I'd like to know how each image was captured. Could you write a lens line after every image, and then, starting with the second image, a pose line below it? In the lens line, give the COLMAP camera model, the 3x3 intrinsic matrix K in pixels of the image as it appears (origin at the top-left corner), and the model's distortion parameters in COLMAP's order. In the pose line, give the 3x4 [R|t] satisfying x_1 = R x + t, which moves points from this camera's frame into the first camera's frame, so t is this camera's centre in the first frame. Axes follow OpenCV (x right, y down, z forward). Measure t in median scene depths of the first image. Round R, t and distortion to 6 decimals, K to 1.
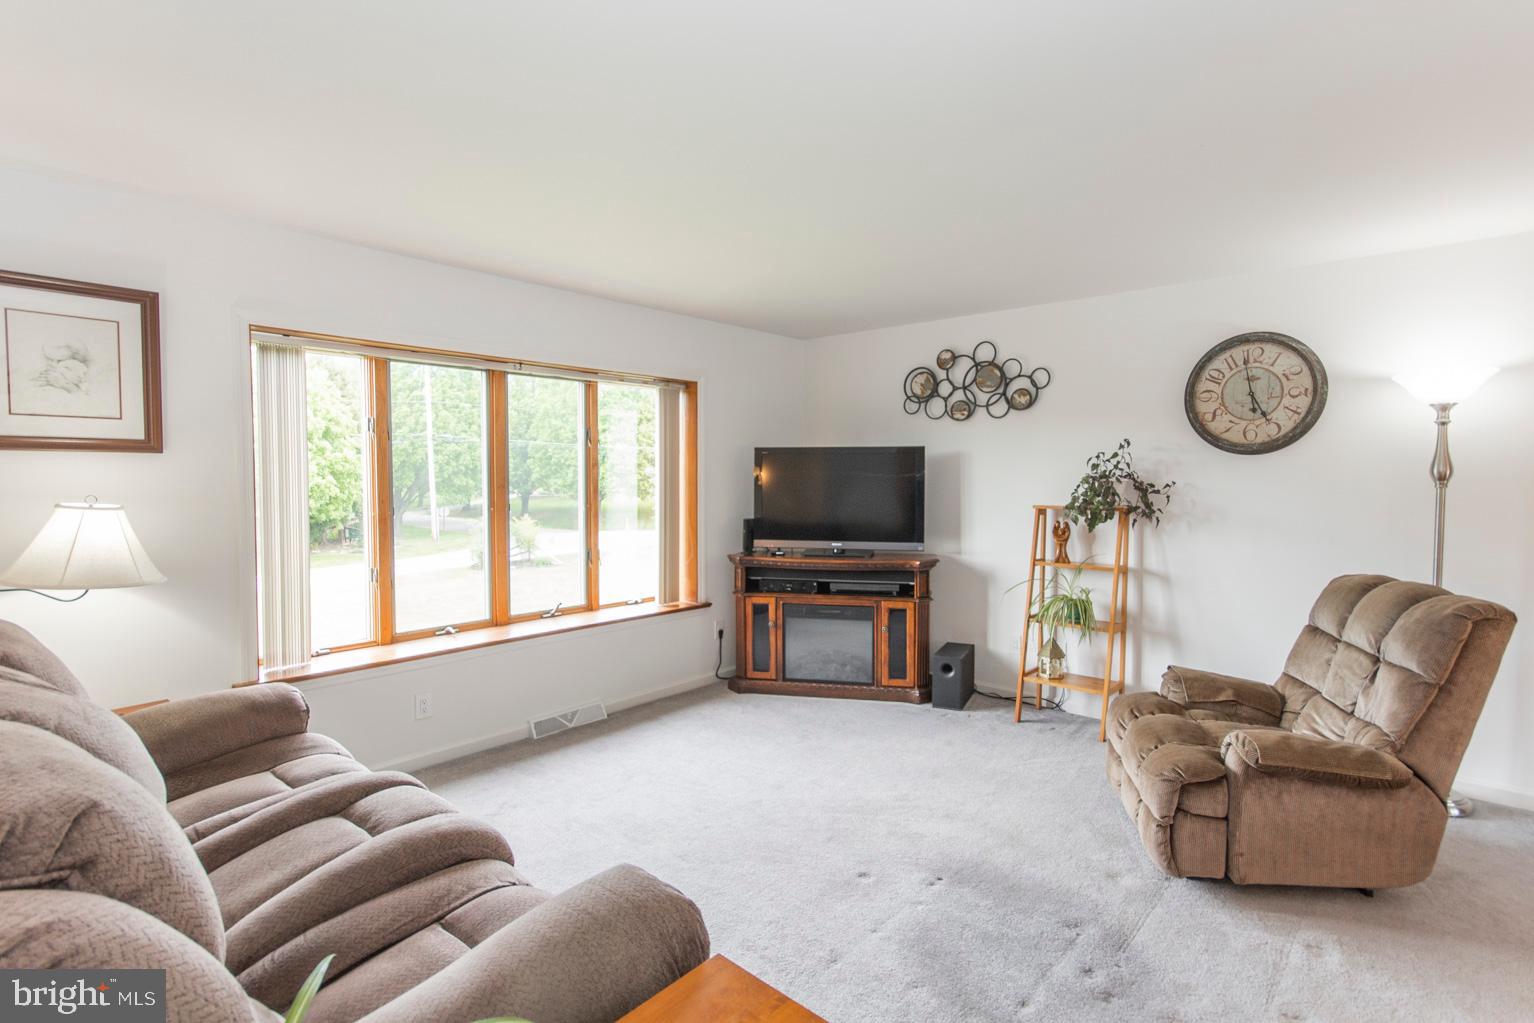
lens RADIAL K [[720.8, 0, 775.1], [0, 720.8, 500.6], [0, 0, 1]] dist [0.008955, 0.000958]
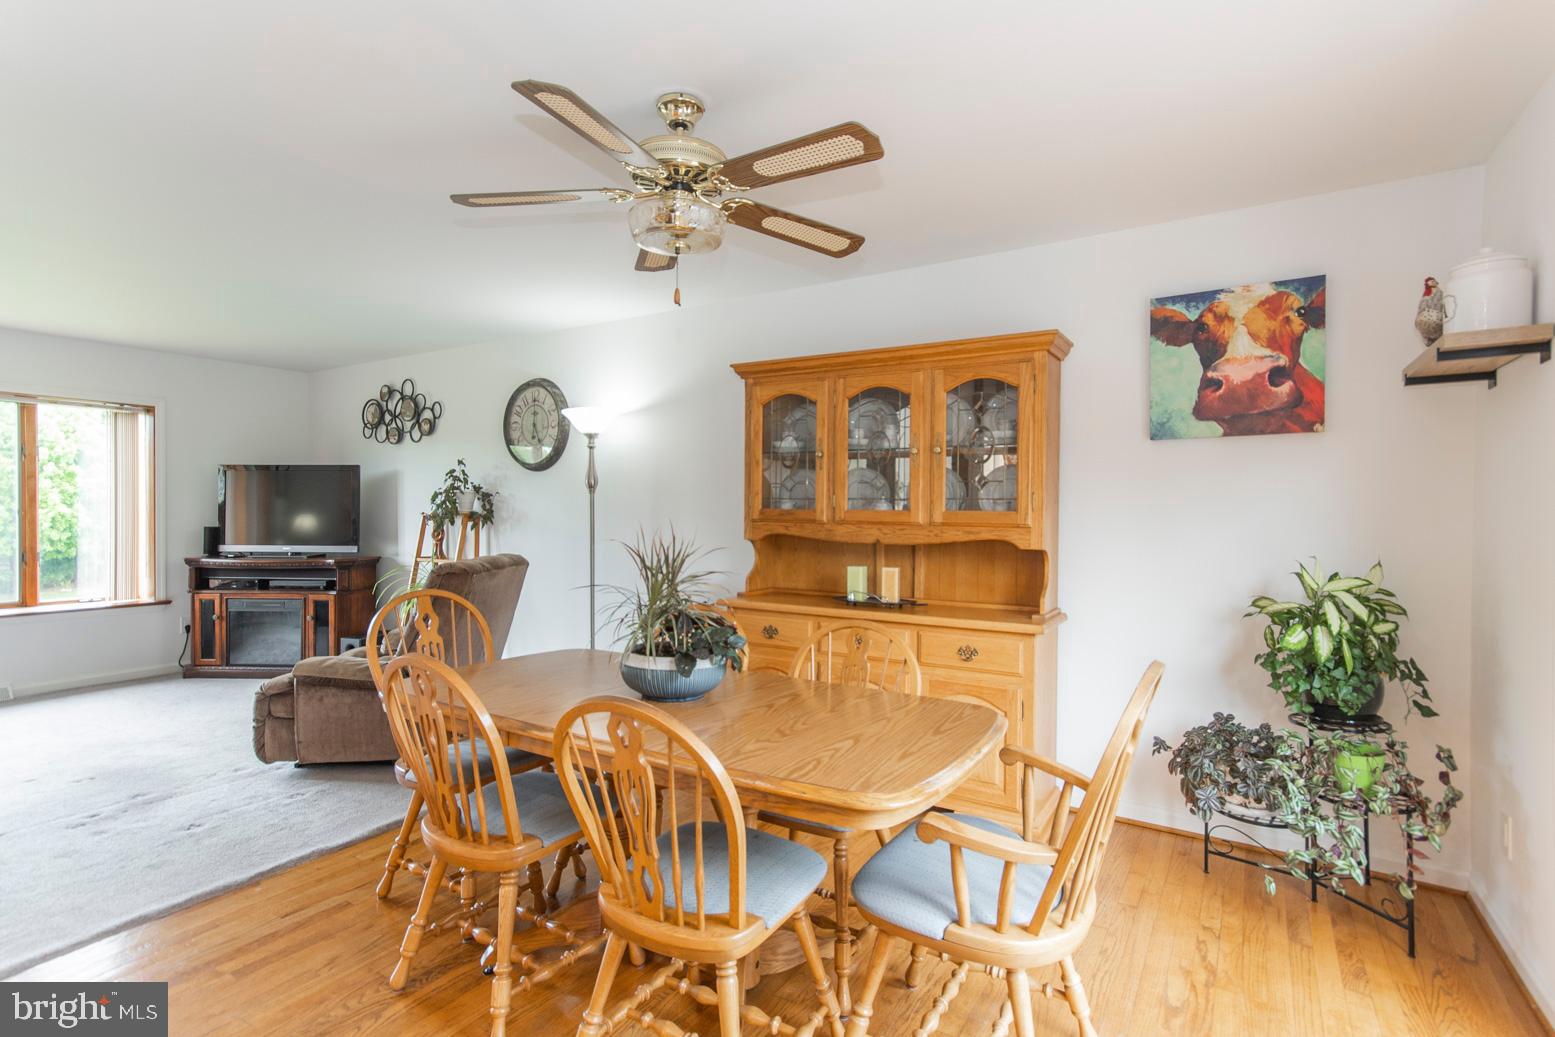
lens RADIAL K [[730.6, 0, 772.3], [0, 730.6, 523.2], [0, 0, 1]] dist [0.008955, 0.000958]
pose [[0.989639, -0.000790, 0.143574, 0.727003], [0.003178, 0.999860, -0.016401, 0.044404], [-0.143541, 0.016687, 0.989504, -0.305641]]
